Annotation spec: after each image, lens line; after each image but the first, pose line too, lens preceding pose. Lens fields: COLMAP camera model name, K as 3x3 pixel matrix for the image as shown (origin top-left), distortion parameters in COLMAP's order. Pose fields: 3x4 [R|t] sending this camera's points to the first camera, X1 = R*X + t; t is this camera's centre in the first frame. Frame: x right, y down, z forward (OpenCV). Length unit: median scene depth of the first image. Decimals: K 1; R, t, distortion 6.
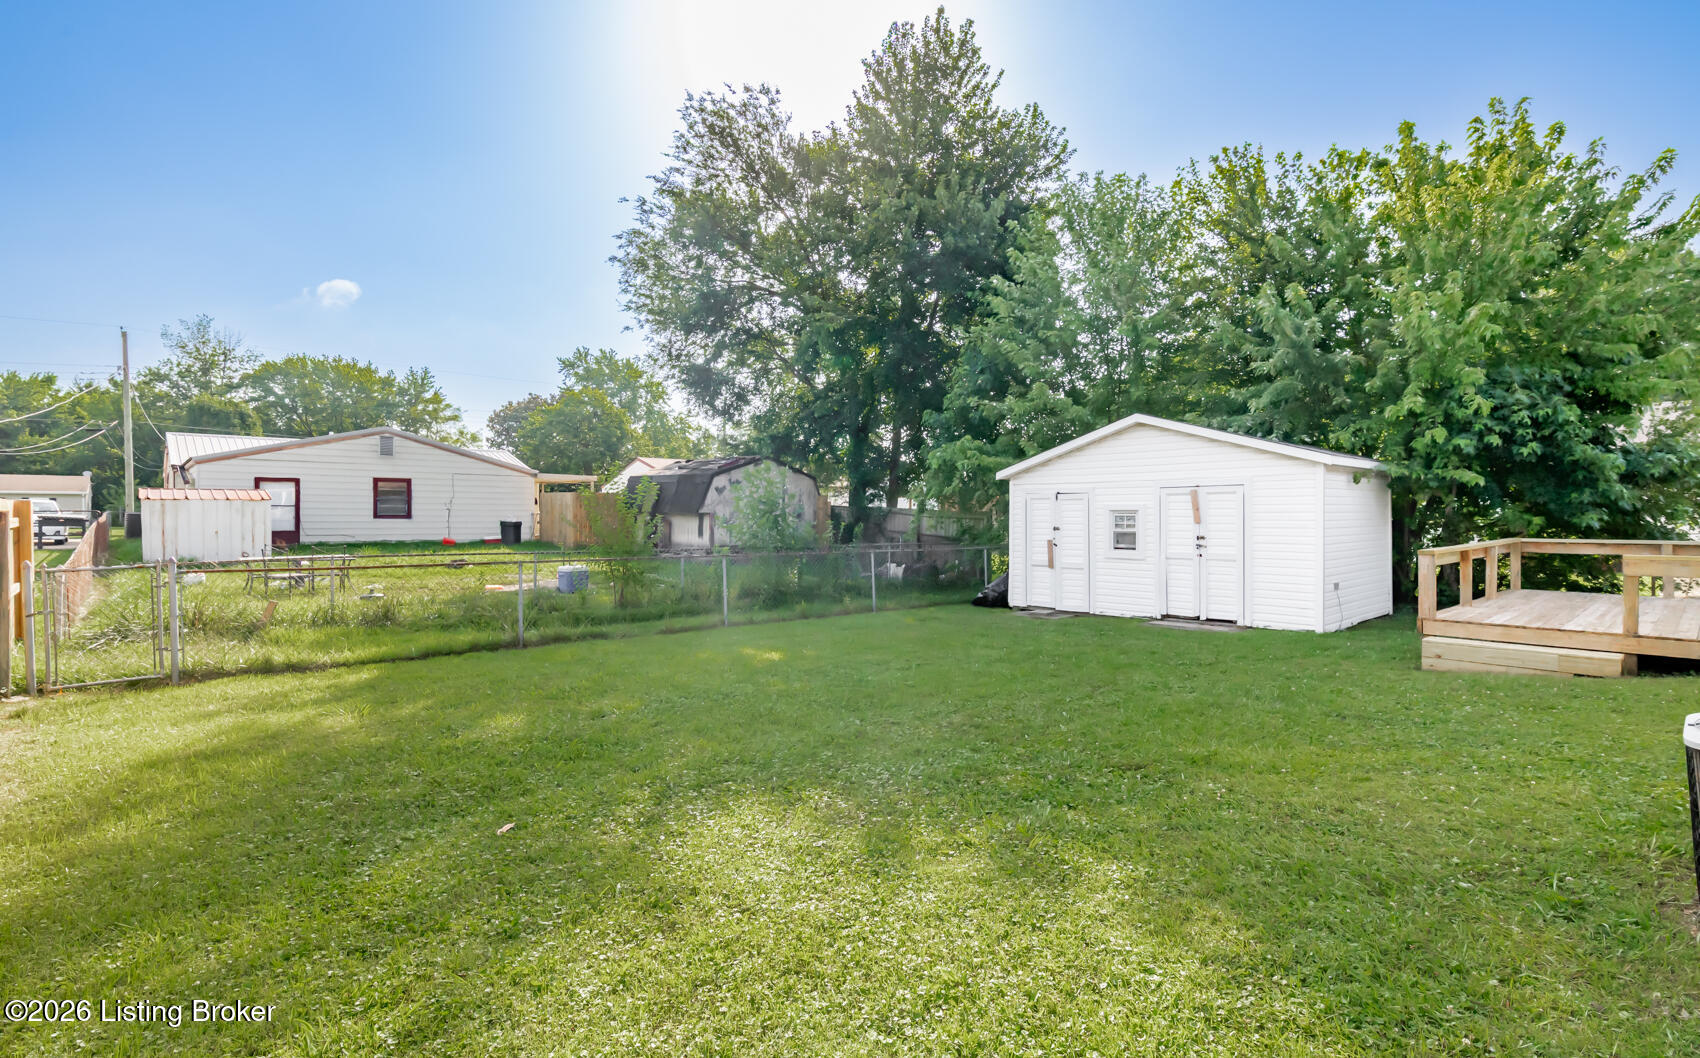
lens RADIAL K [[806.0, 0, 850.0], [0, 806.0, 529.0], [0, 0, 1]] dist [0.010104, 0.000221]
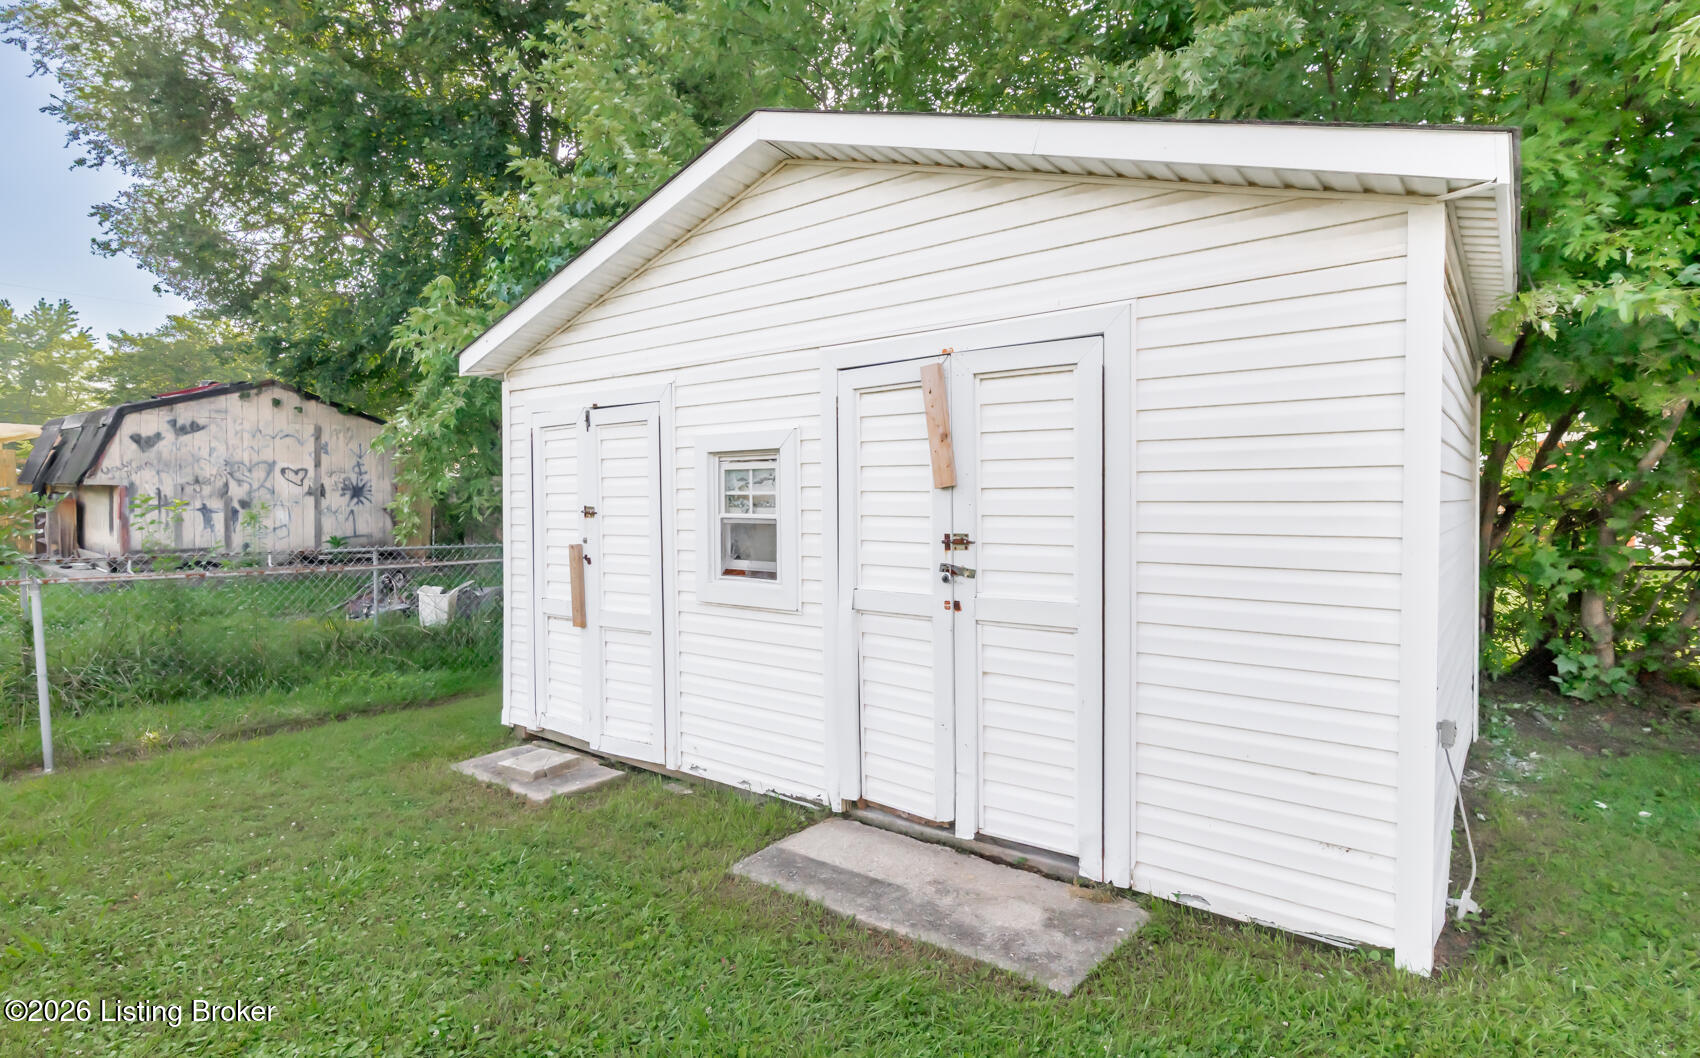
lens RADIAL K [[868.1, 0, 850.0], [0, 868.1, 529.0], [0, 0, 1]] dist [0.003139, 0.000342]
pose [[0.985142, -0.005935, 0.171640, 0.170004], [0.003455, 0.999885, 0.014746, 0.001021], [-0.171708, -0.013934, 0.985049, 0.349854]]
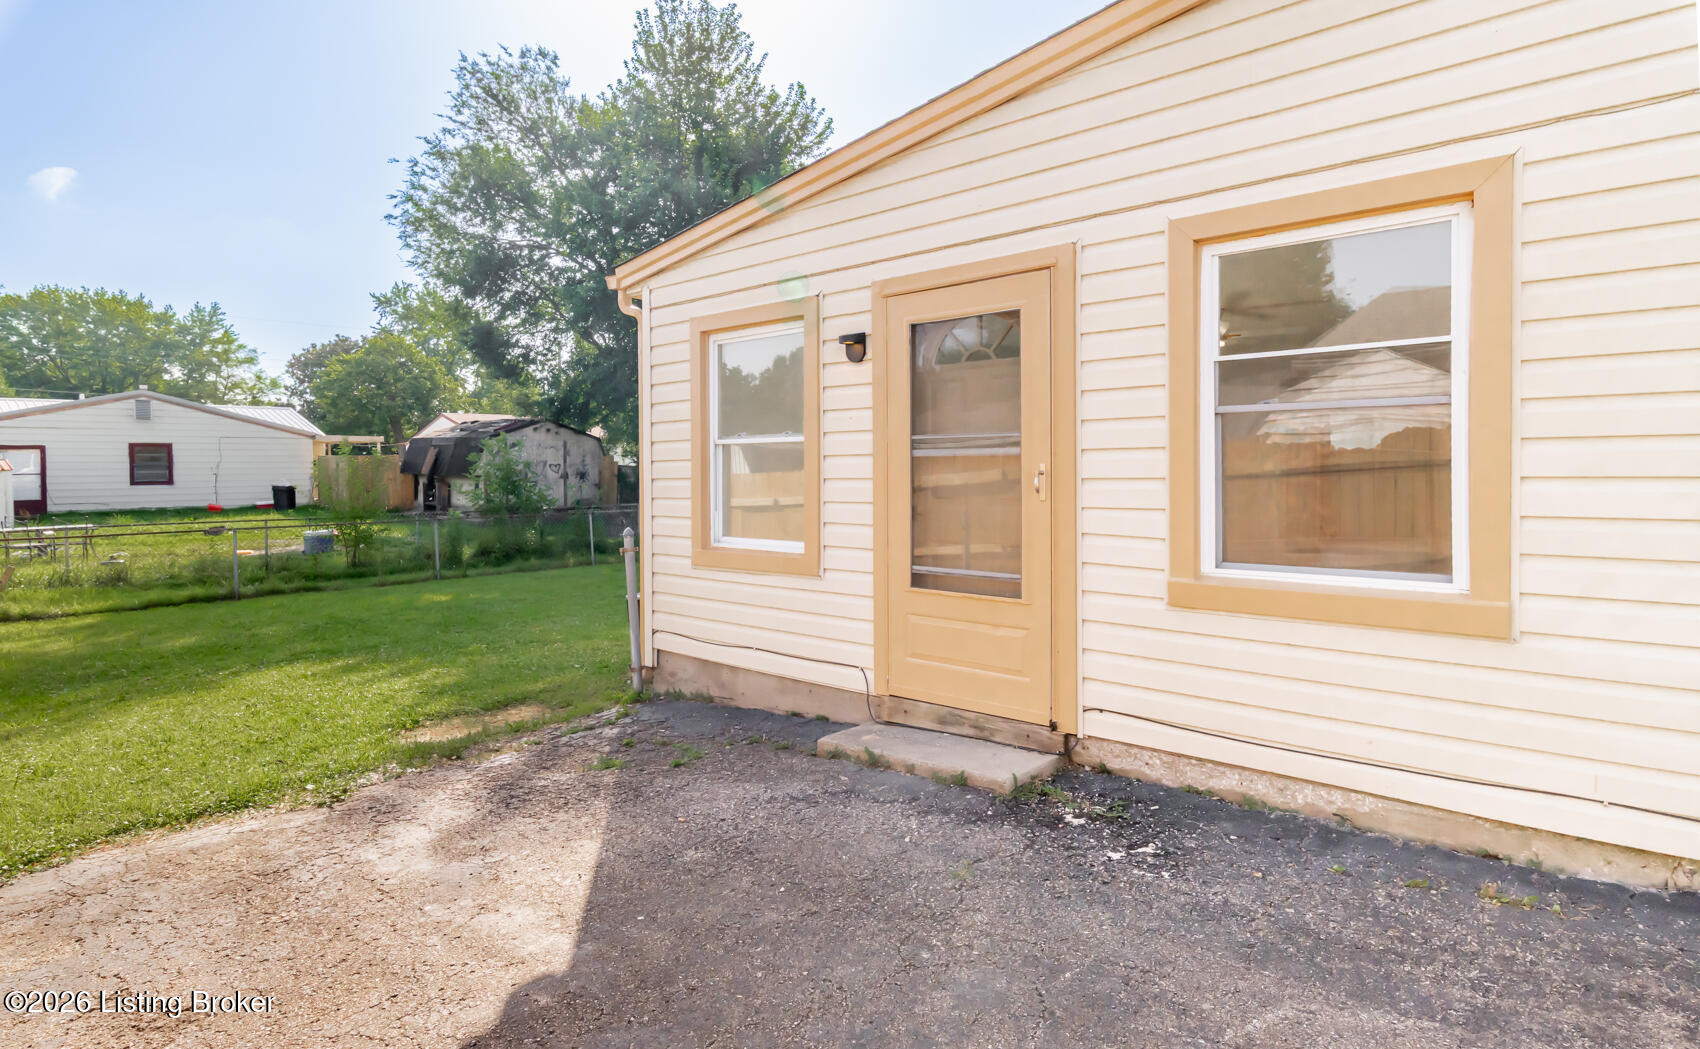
lens RADIAL K [[918.8, 0, 857.6], [0, 918.8, 491.7], [0, 0, 1]] dist [0.001845, 0.000700]
pose [[0.993075, -0.016474, 0.116321, 0.147056], [0.014960, 0.999792, 0.013879, -0.007938], [-0.116525, -0.012043, 0.993115, -0.193934]]
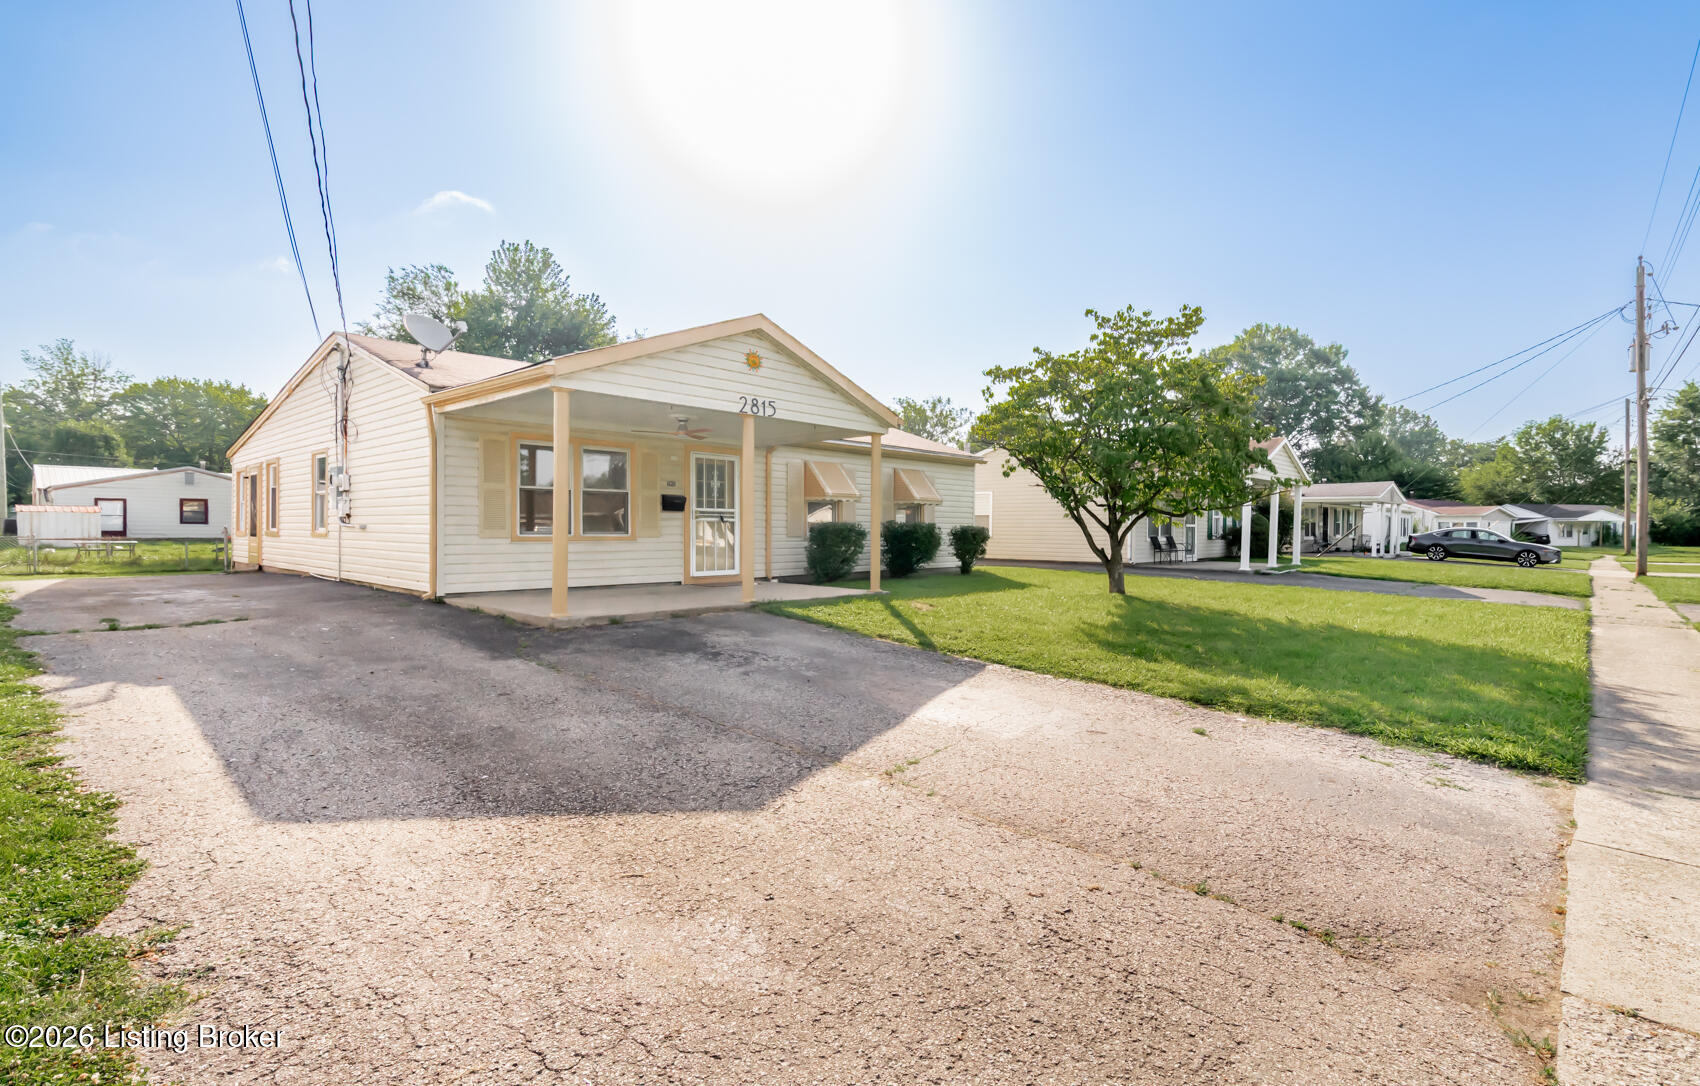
lens RADIAL K [[782.8, 0, 907.7], [0, 782.8, 561.3], [0, 0, 1]] dist [-0.000426, -0.000370]
pose [[0.990449, 0.004432, 0.137809, 0.631041], [-0.007613, 0.999716, 0.022562, 0.014879], [-0.137670, -0.023395, 0.990202, -0.741585]]
